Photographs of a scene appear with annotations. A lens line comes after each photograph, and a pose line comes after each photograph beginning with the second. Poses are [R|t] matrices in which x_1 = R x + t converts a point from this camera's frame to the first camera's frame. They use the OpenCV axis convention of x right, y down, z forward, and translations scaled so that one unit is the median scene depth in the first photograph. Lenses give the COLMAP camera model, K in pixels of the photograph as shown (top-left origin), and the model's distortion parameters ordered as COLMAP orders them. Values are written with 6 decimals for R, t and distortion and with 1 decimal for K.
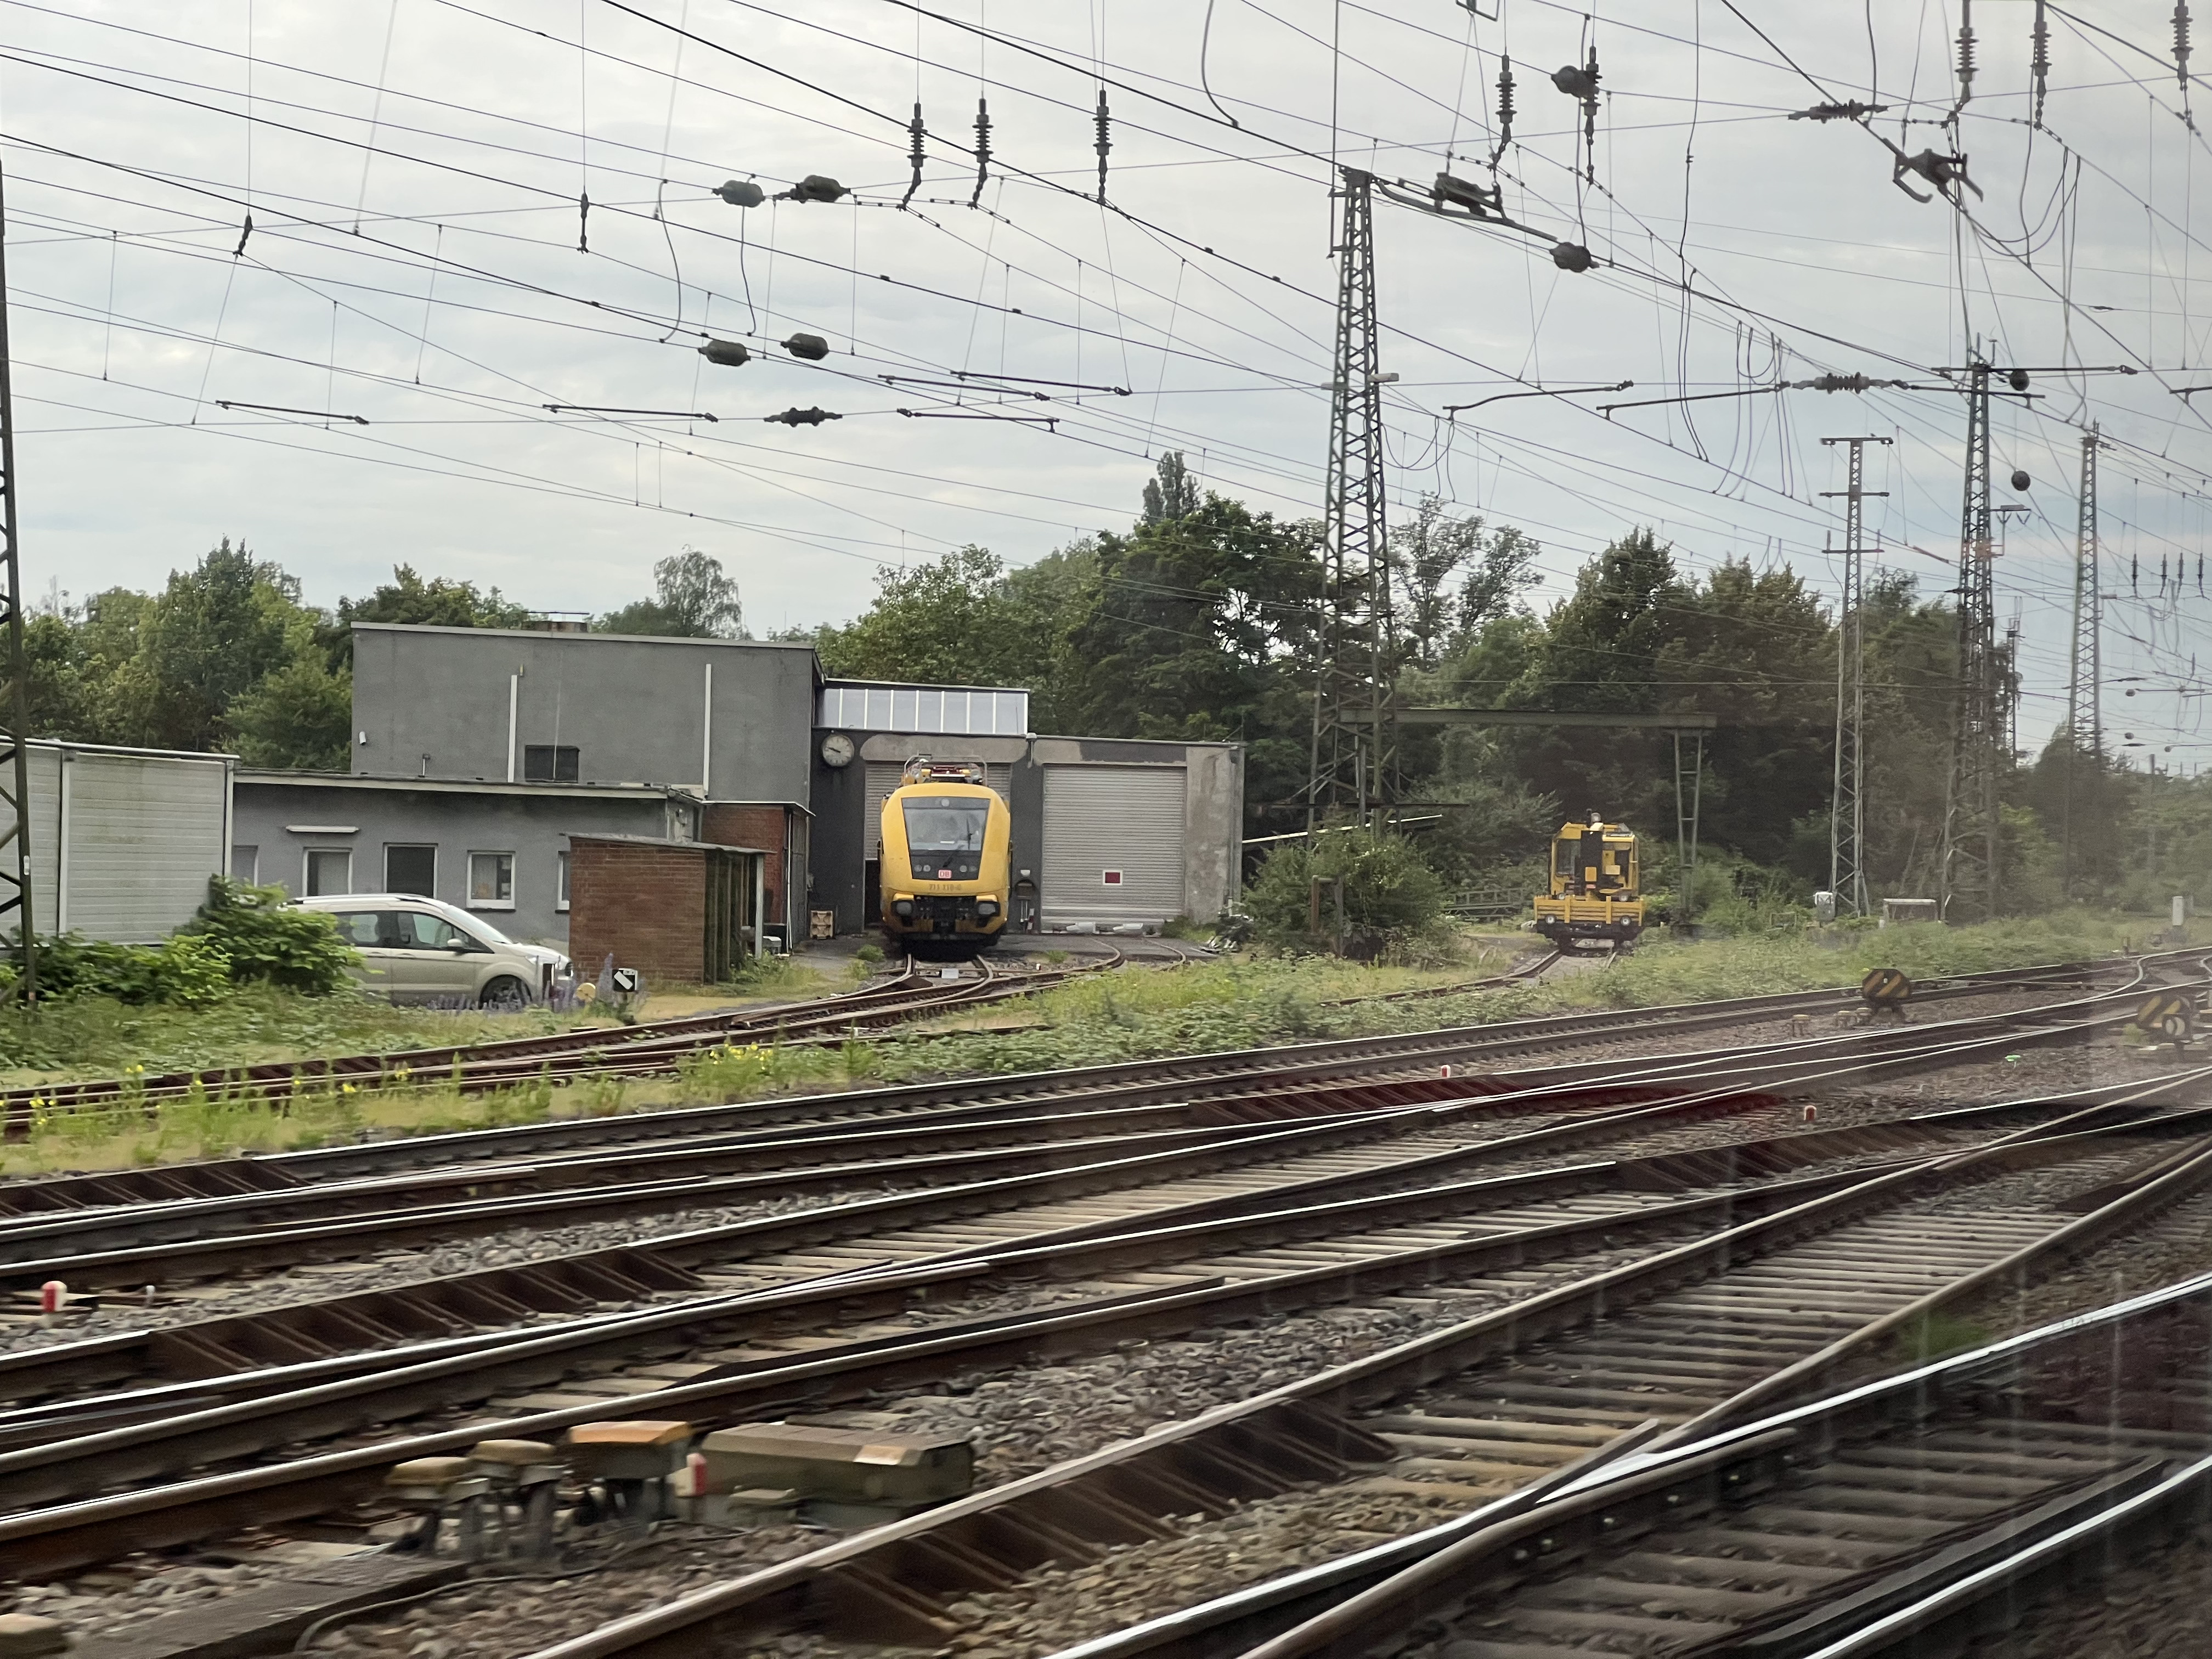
lens RADIAL K [[5029.9, 0, 1093.7], [0, 5029.9, 772.9], [0, 0, 1]] dist [-0.154202, 4.108221]
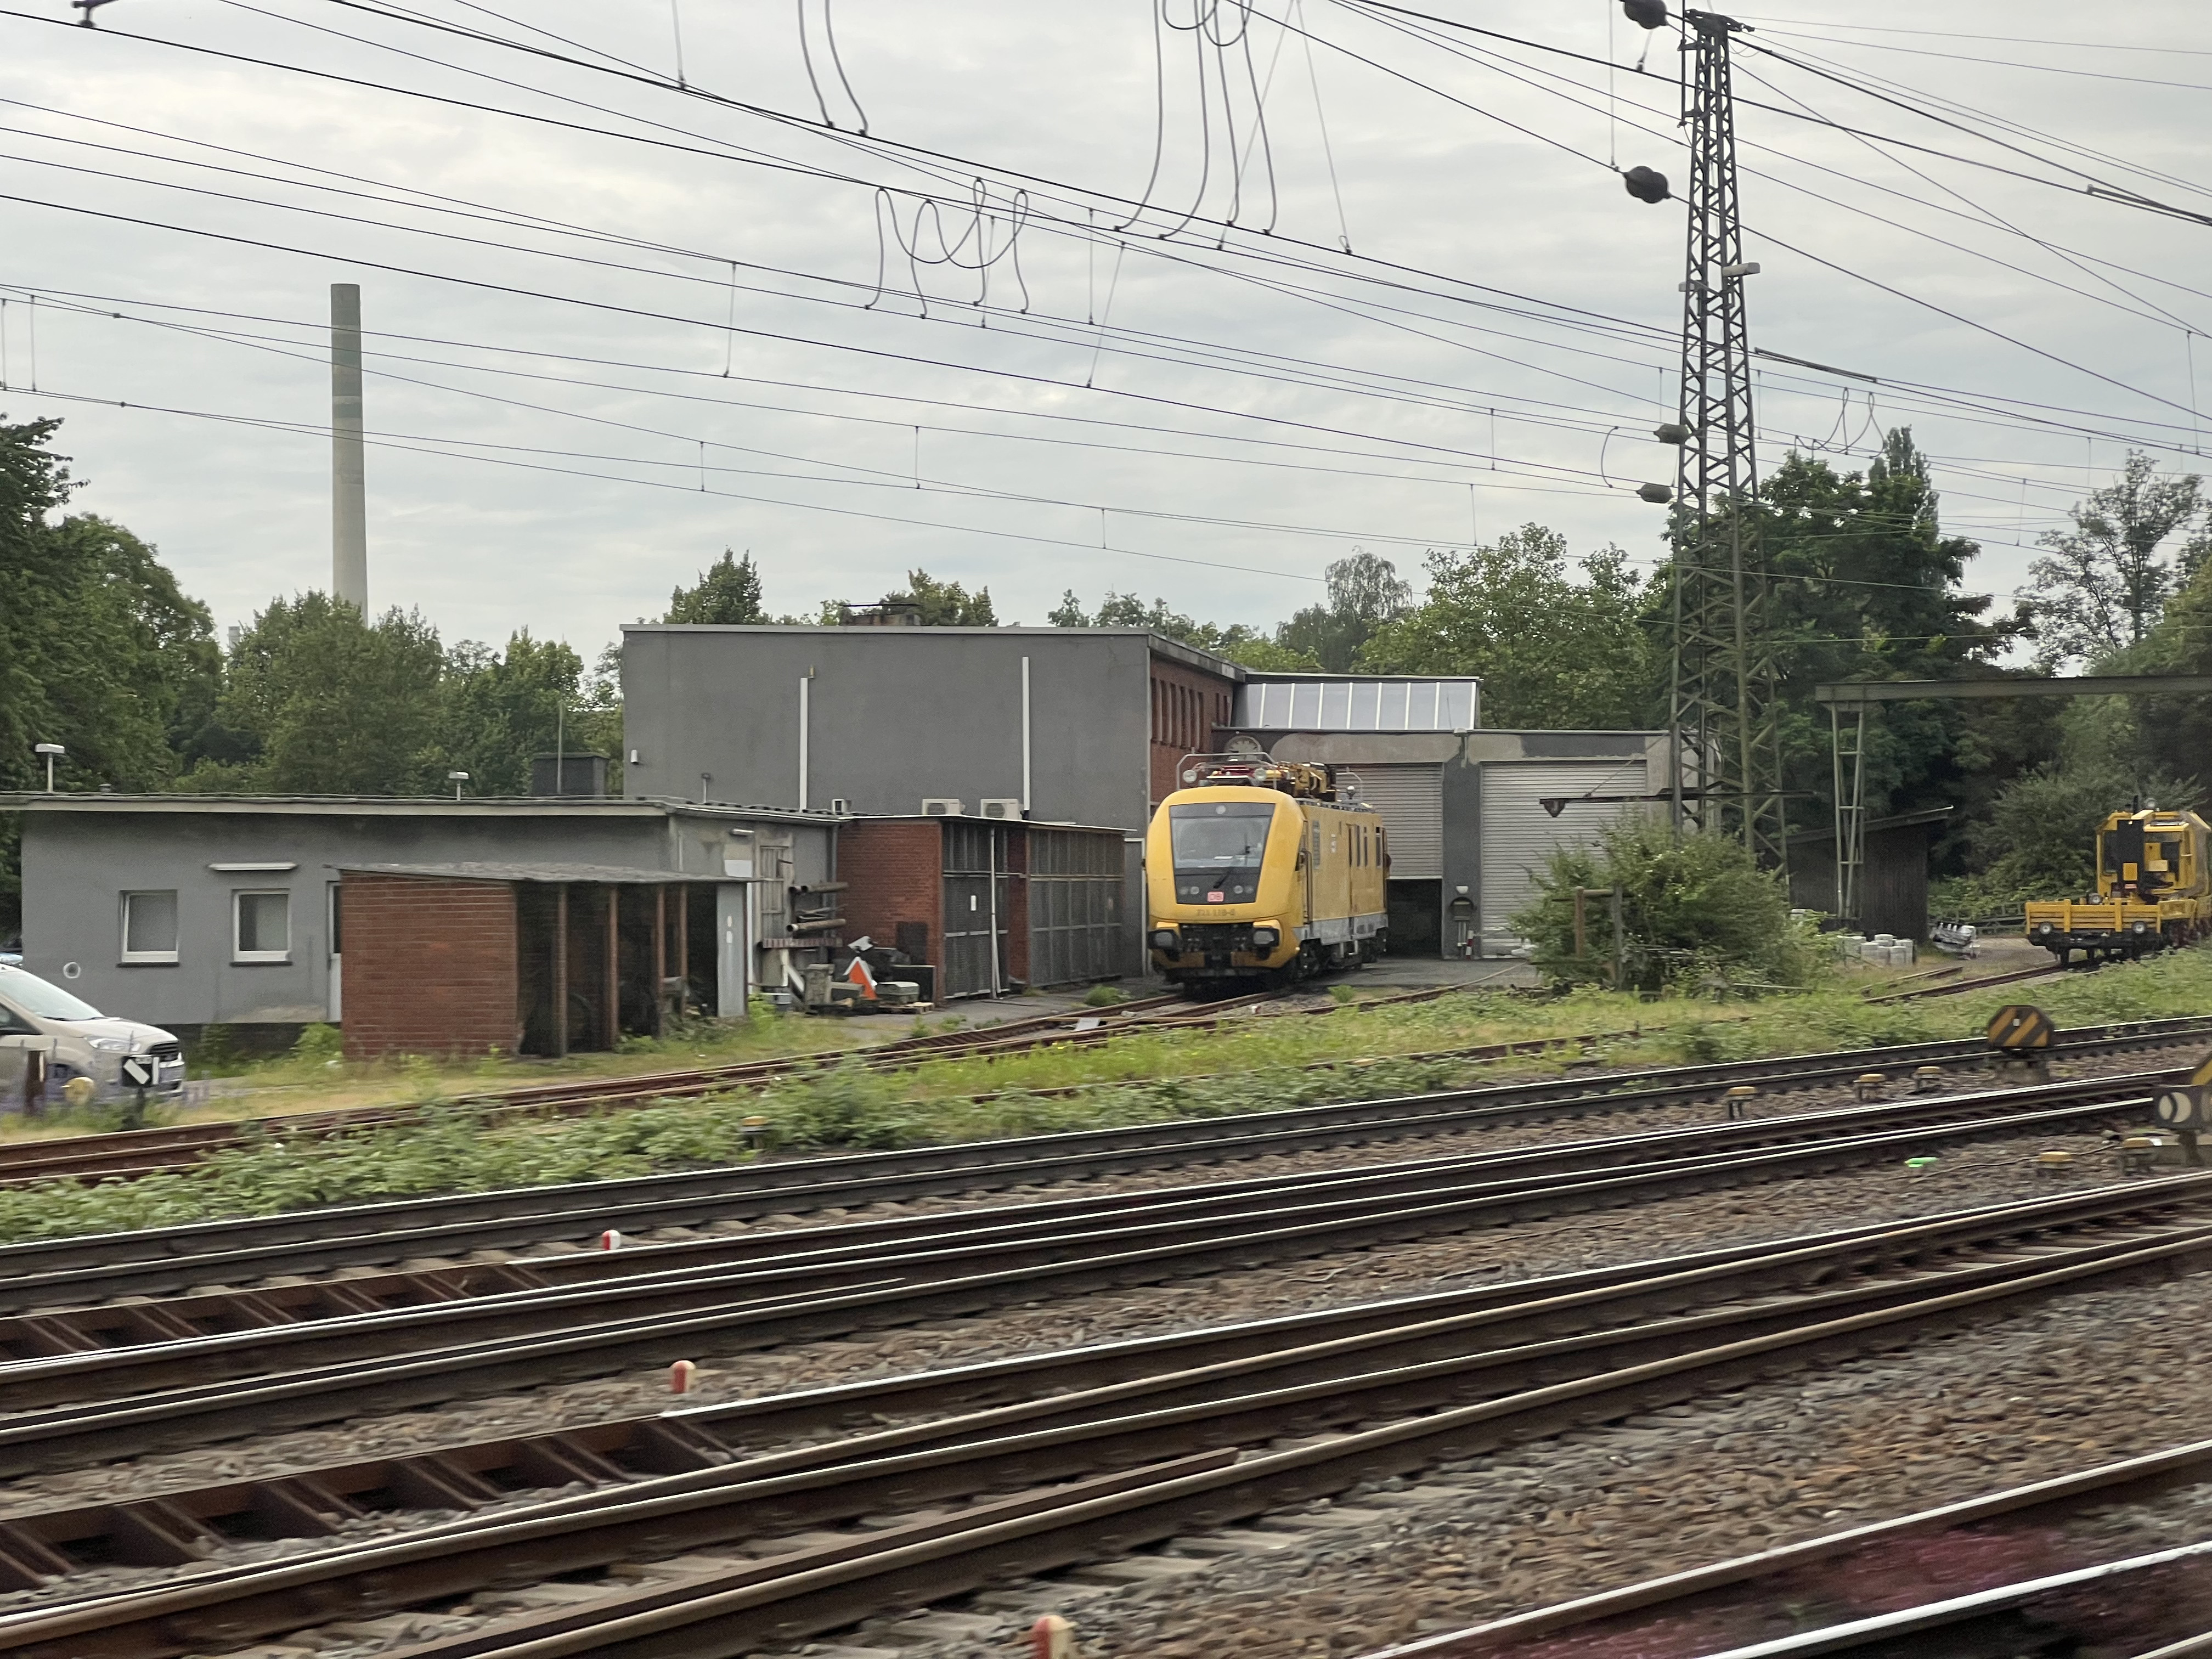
lens RADIAL K [[5005.4, 0, 1170.8], [0, 5005.4, 888.1], [0, 0, 1]] dist [-0.182373, 6.123098]
pose [[0.986114, -0.028794, -0.163555, 0.077776], [0.031974, 0.999347, 0.016841, 0.003711], [0.162964, -0.021836, 0.986390, 0.149066]]
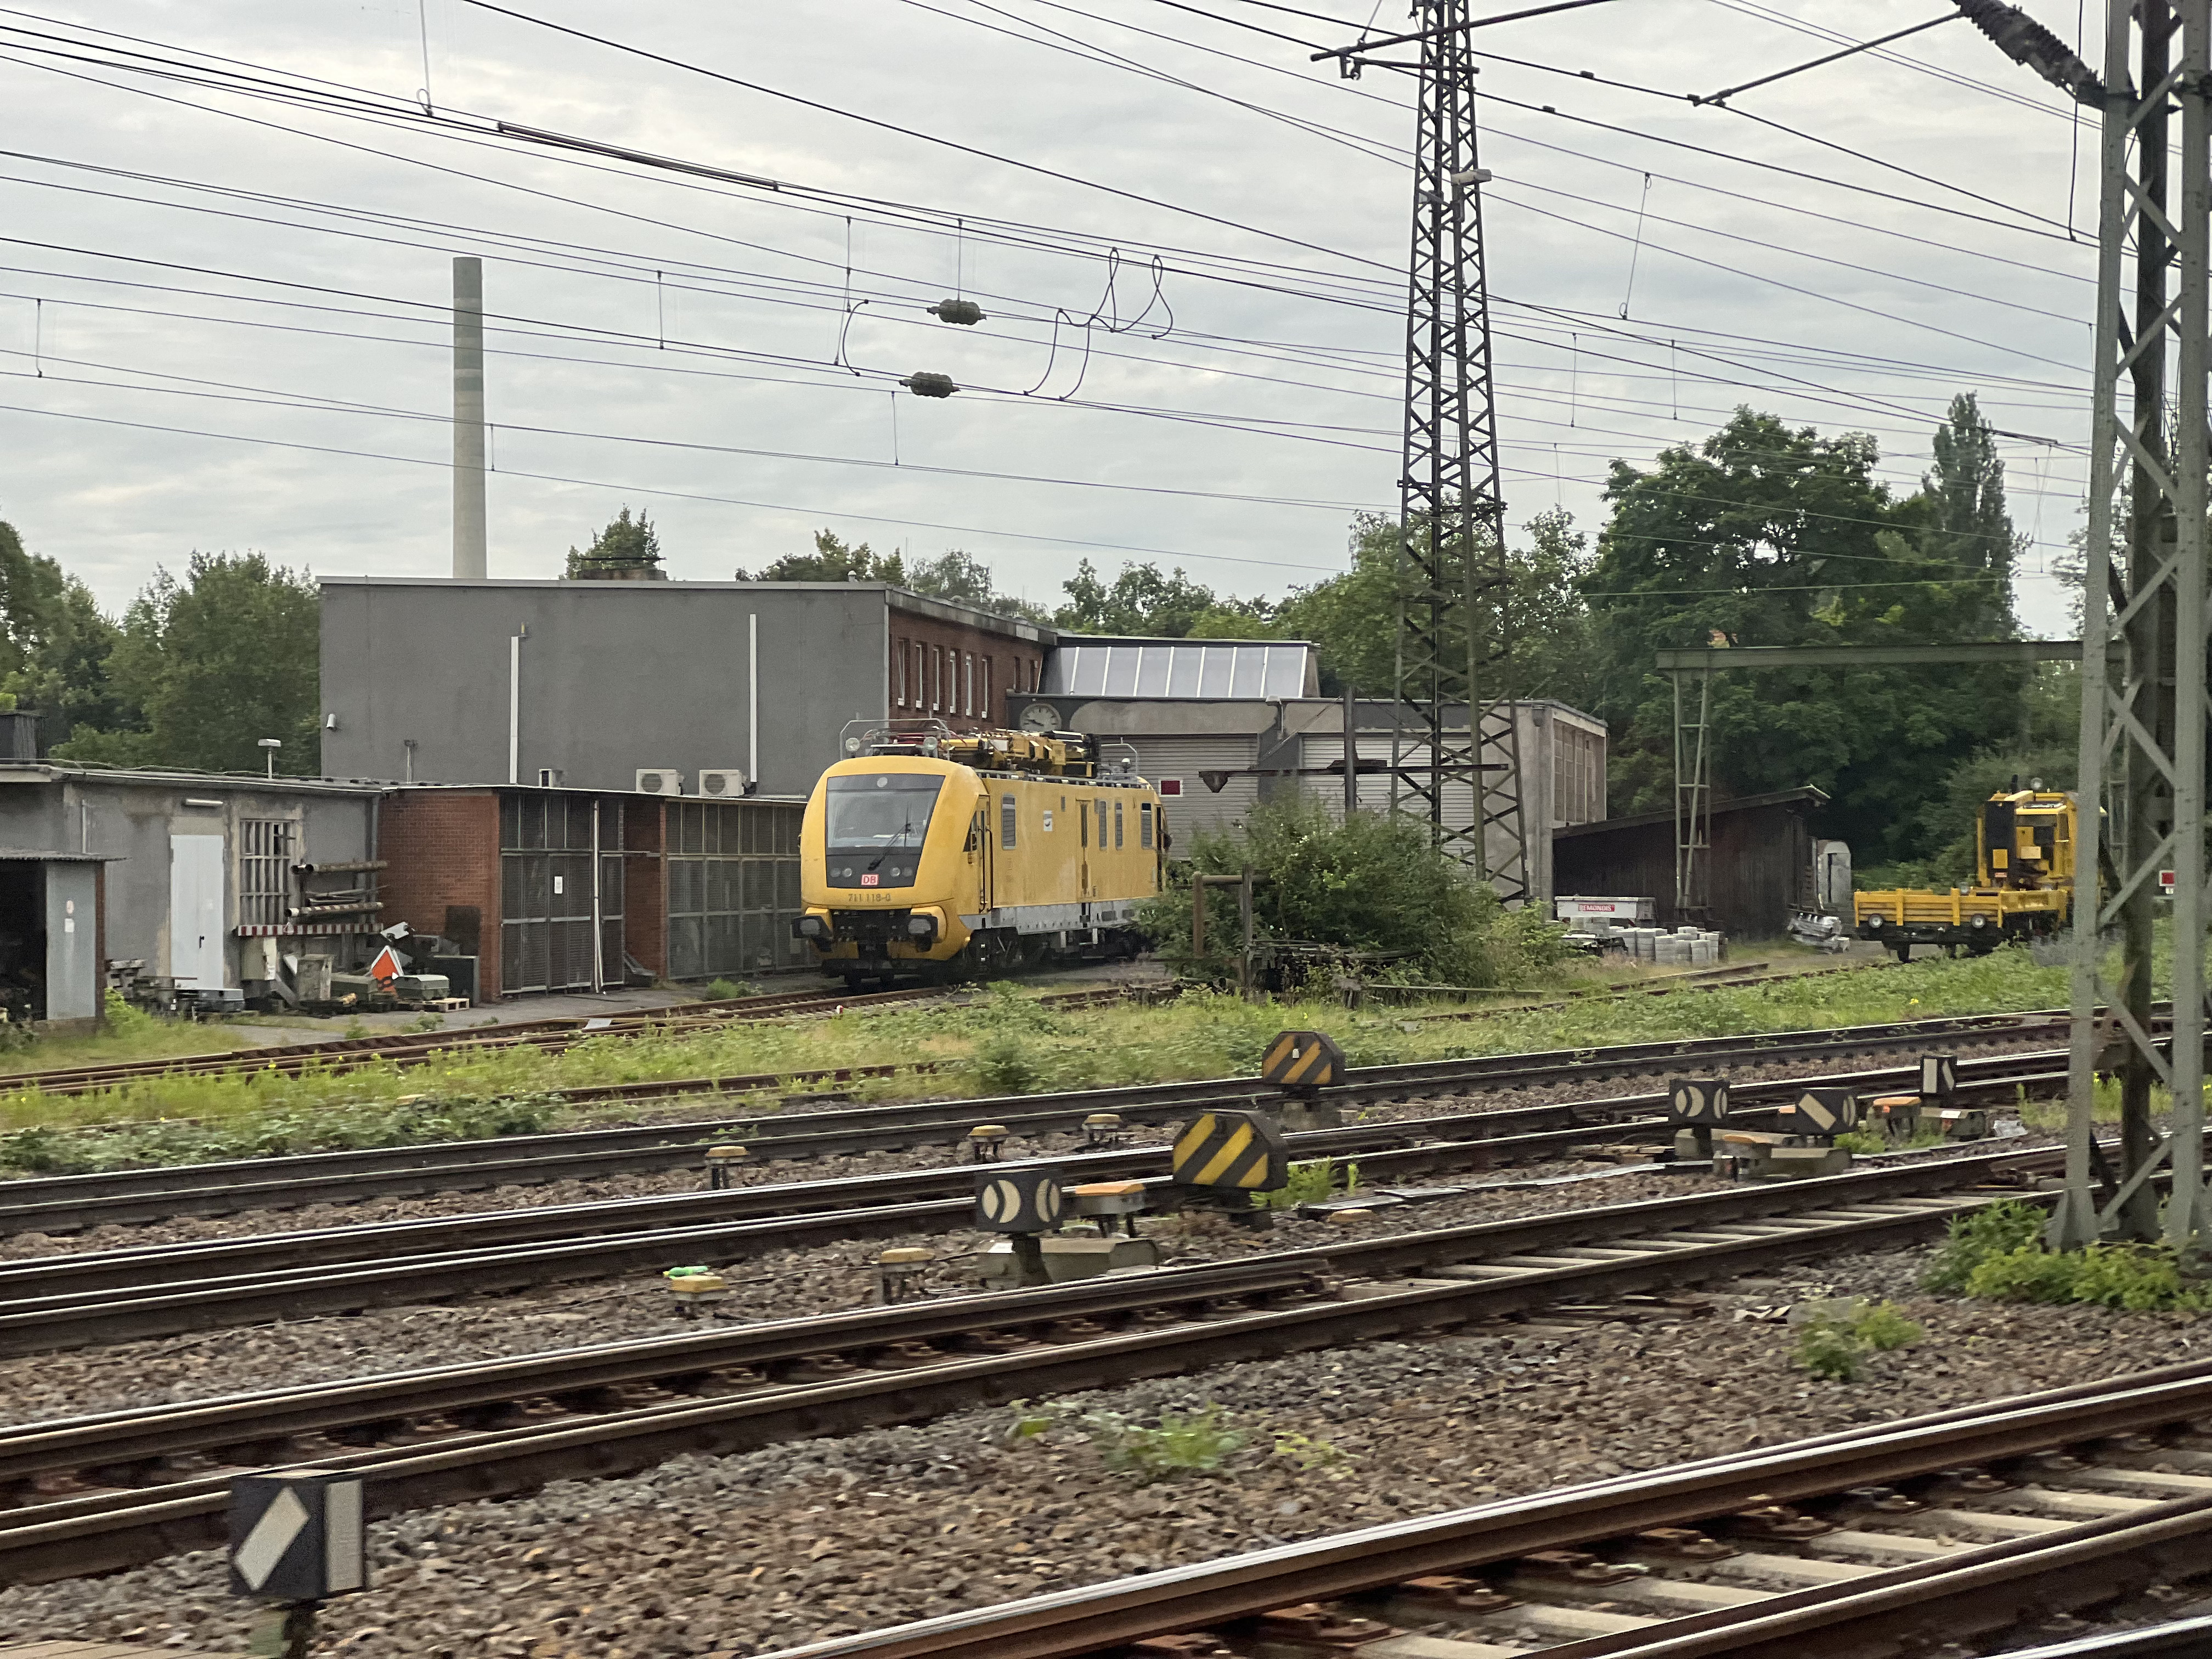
lens RADIAL K [[4989.7, 0, 1099.1], [0, 4989.7, 824.0], [0, 0, 1]] dist [-0.107665, 5.346706]
pose [[0.977120, -0.023582, -0.211376, 0.125526], [0.025654, 0.999646, 0.007064, 0.006110], [0.211134, -0.012325, 0.977379, 0.233333]]
